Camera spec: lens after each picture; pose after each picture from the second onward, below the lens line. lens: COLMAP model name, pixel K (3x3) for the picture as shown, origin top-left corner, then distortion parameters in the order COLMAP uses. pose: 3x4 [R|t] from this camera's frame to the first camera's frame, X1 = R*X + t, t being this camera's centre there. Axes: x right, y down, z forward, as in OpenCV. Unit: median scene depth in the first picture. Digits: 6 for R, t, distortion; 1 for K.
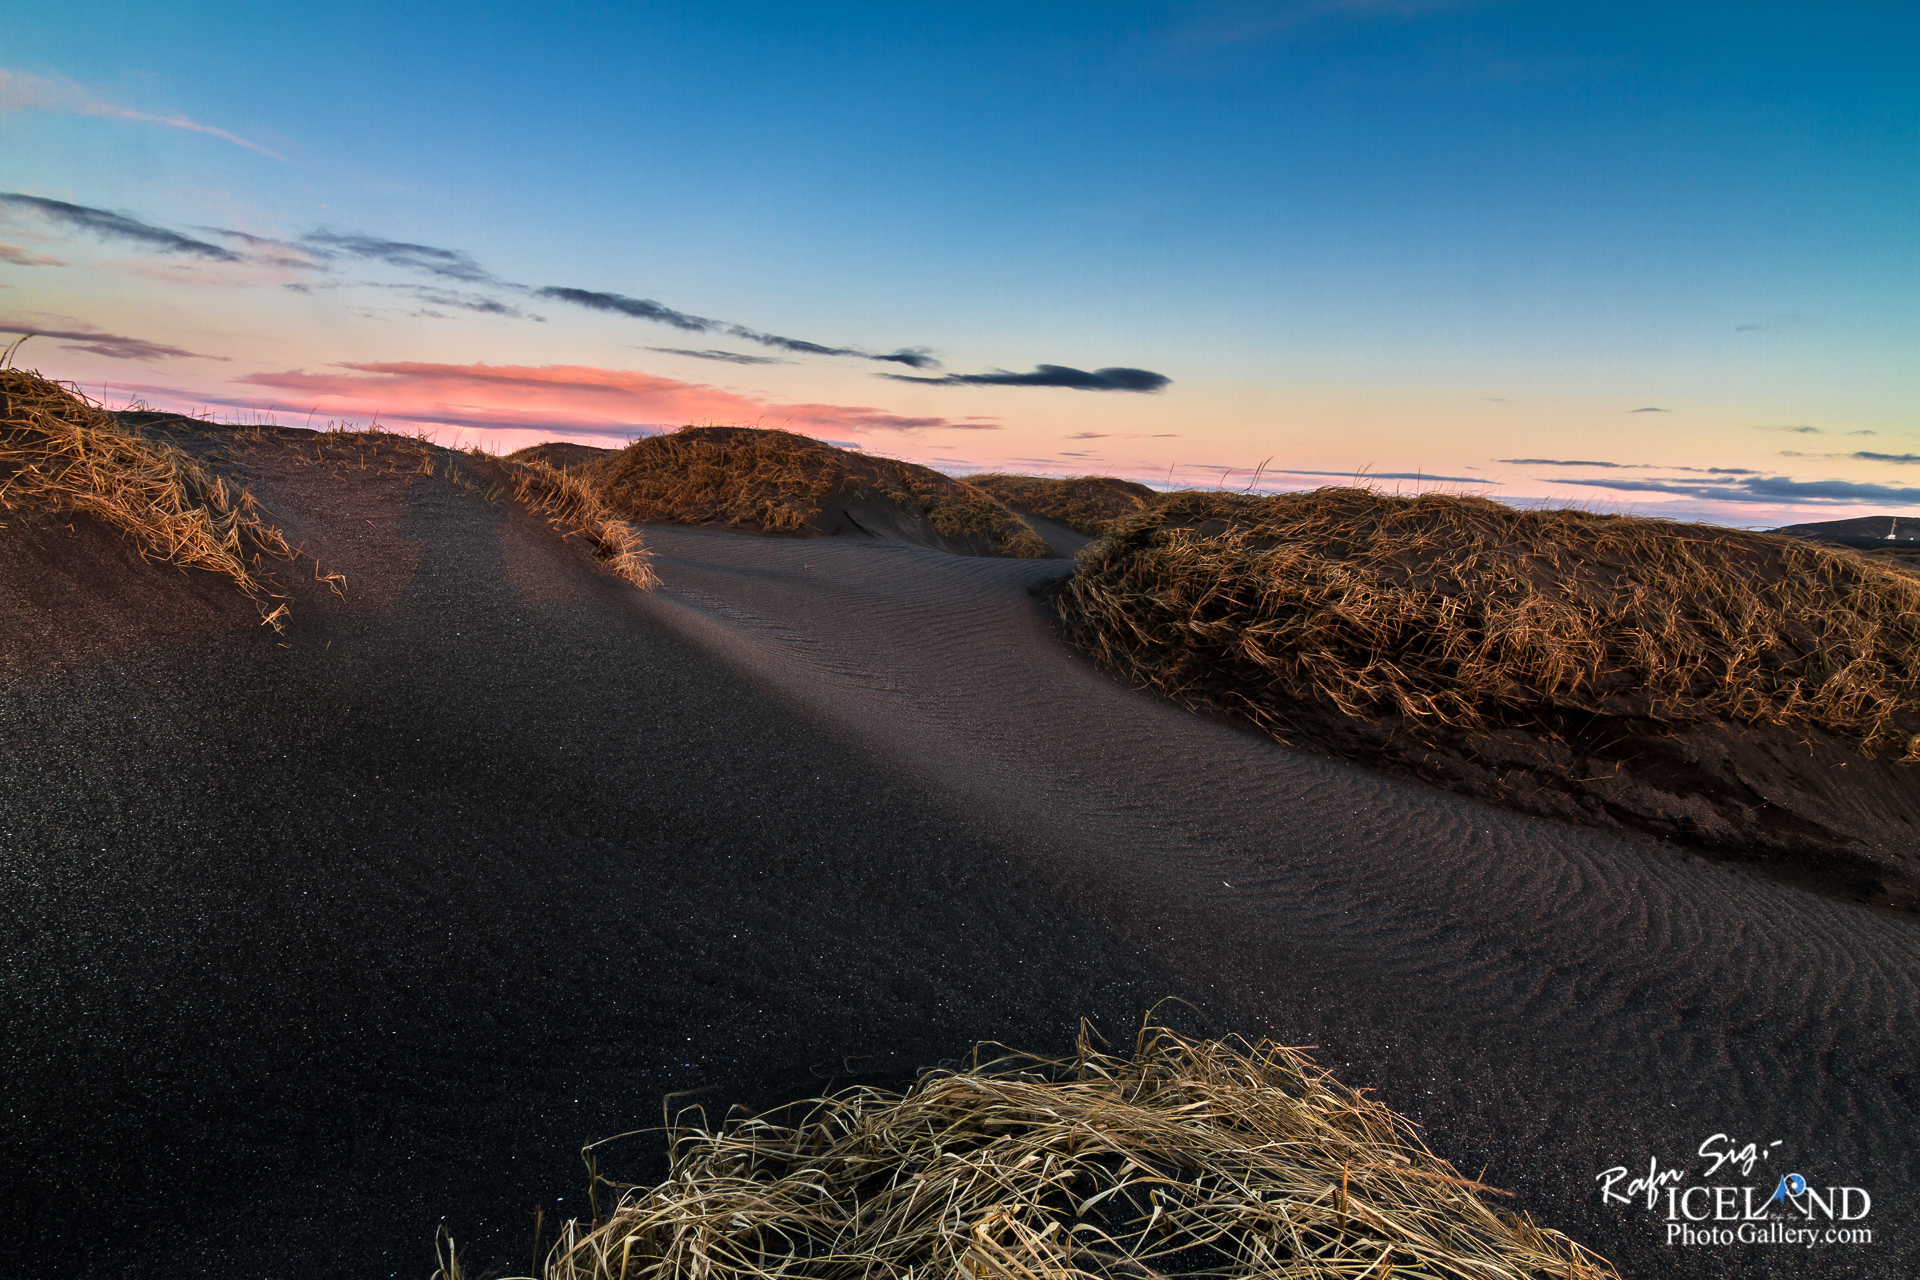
lens RADIAL K [[986.6, 0, 957.7], [0, 986.6, 640.4], [0, 0, 1]] dist [-0.004278, 0.004992]
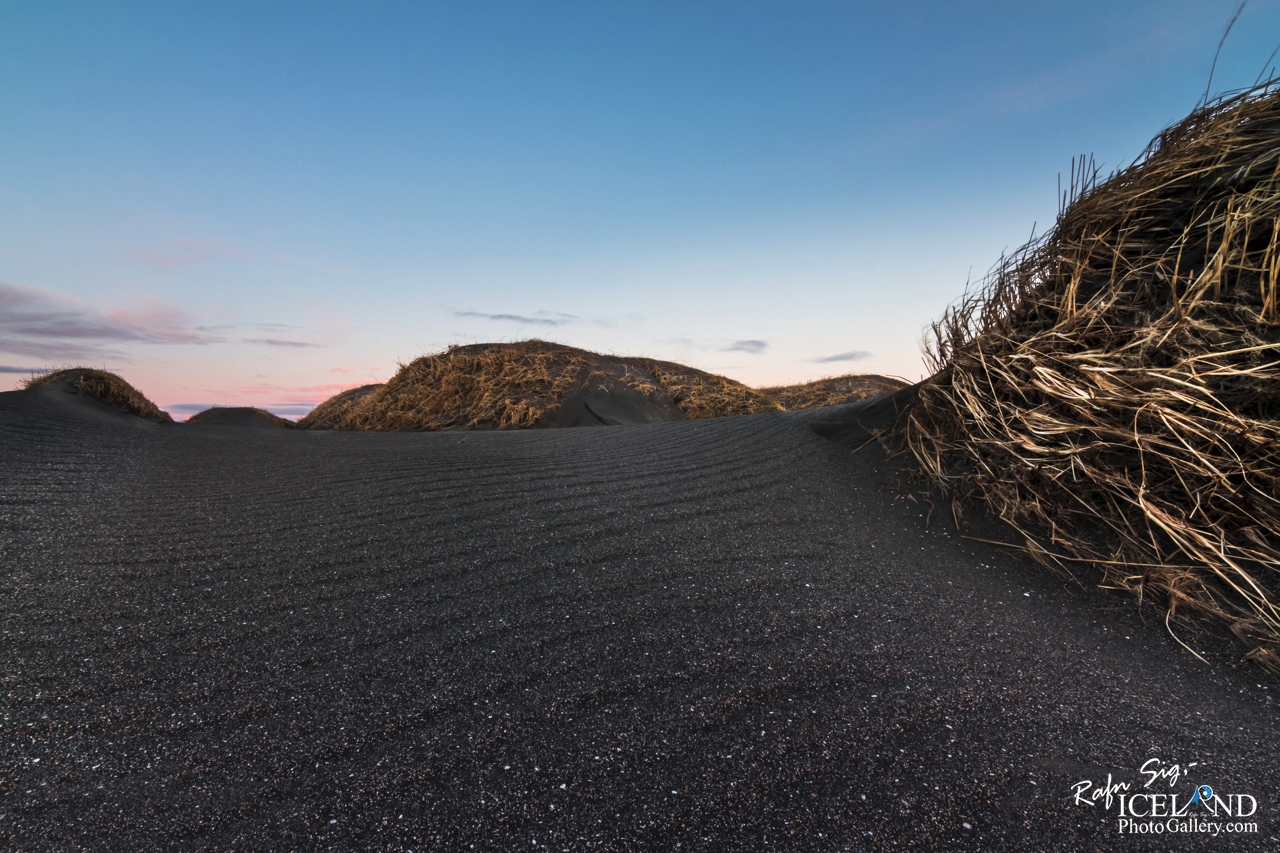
lens RADIAL K [[657.7, 0, 641.4], [0, 657.7, 423.2], [0, 0, 1]] dist [-0.004278, 0.004992]
pose [[0.988951, -0.059006, -0.135991, 0.017909], [0.033254, 0.982291, -0.184386, 0.000805], [0.144462, 0.177826, 0.973400, 0.398860]]
